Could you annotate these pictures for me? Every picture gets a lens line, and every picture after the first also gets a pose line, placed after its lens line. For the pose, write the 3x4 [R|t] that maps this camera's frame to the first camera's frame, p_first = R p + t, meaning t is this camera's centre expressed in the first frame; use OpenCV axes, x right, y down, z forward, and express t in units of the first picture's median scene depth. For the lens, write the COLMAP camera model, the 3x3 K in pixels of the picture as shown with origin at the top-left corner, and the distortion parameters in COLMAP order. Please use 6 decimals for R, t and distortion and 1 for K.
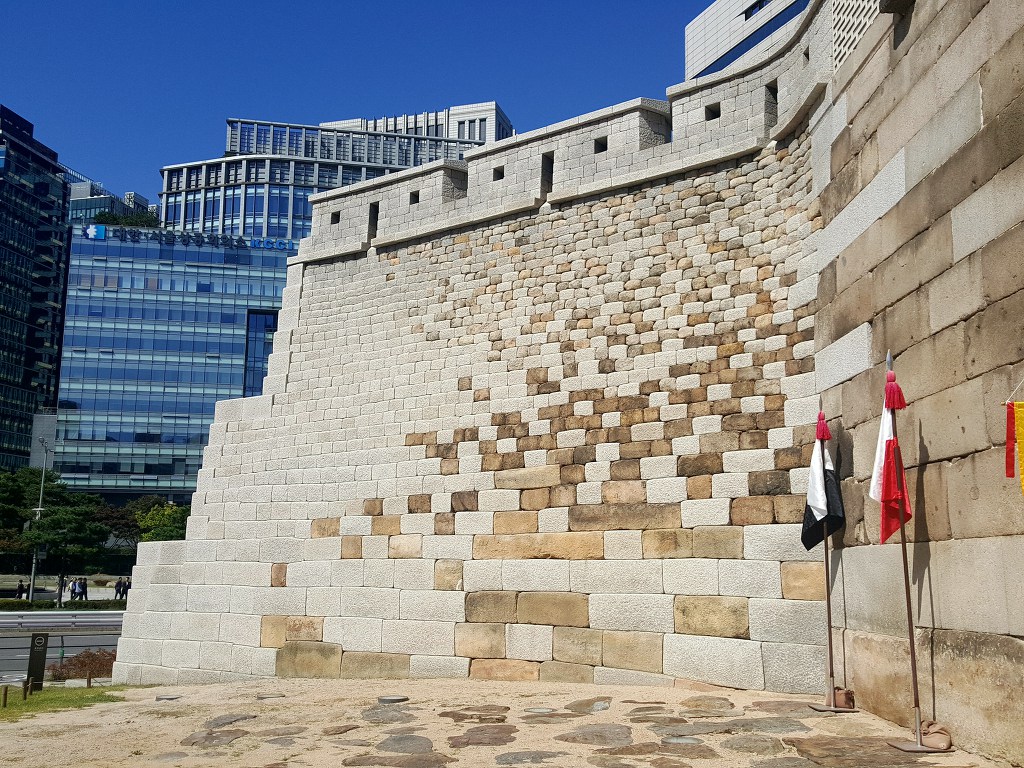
lens RADIAL K [[1000.9, 0, 521.8], [0, 1000.9, 390.1], [0, 0, 1]] dist [0.162145, -0.298942]
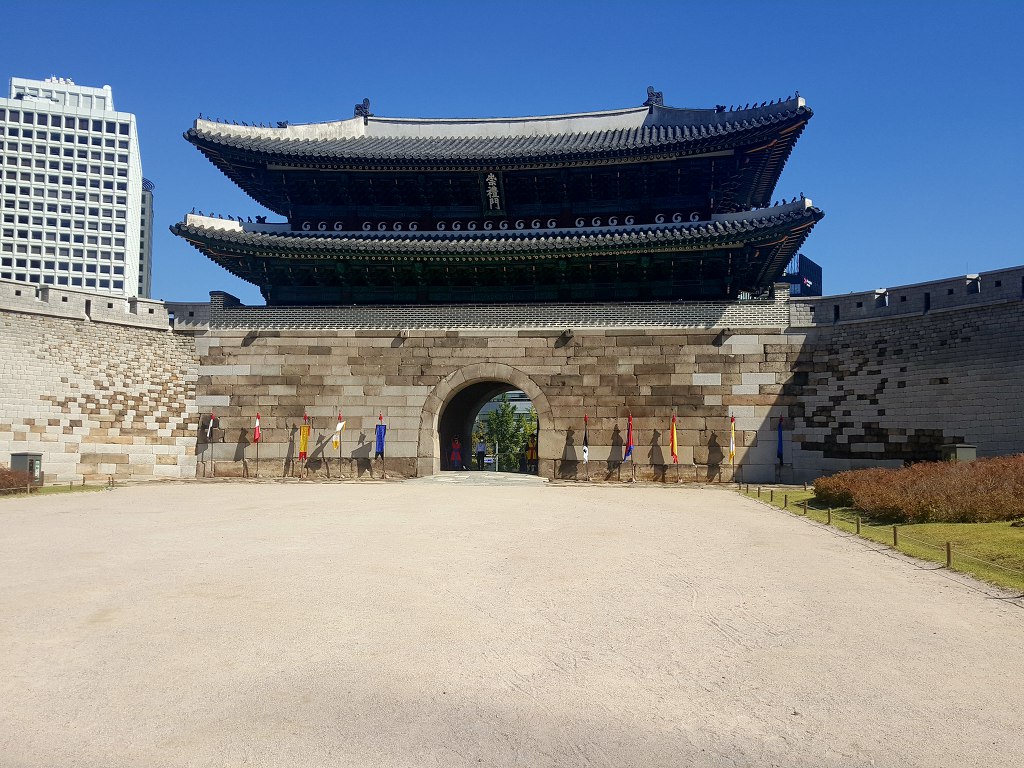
lens RADIAL K [[997.1, 0, 495.6], [0, 997.1, 409.5], [0, 0, 1]] dist [0.171847, -0.291276]
pose [[0.178537, 0.068647, 0.981536, -2.929719], [-0.176458, 0.983624, -0.036696, -0.037594], [-0.967981, -0.166648, 0.187727, -0.779328]]
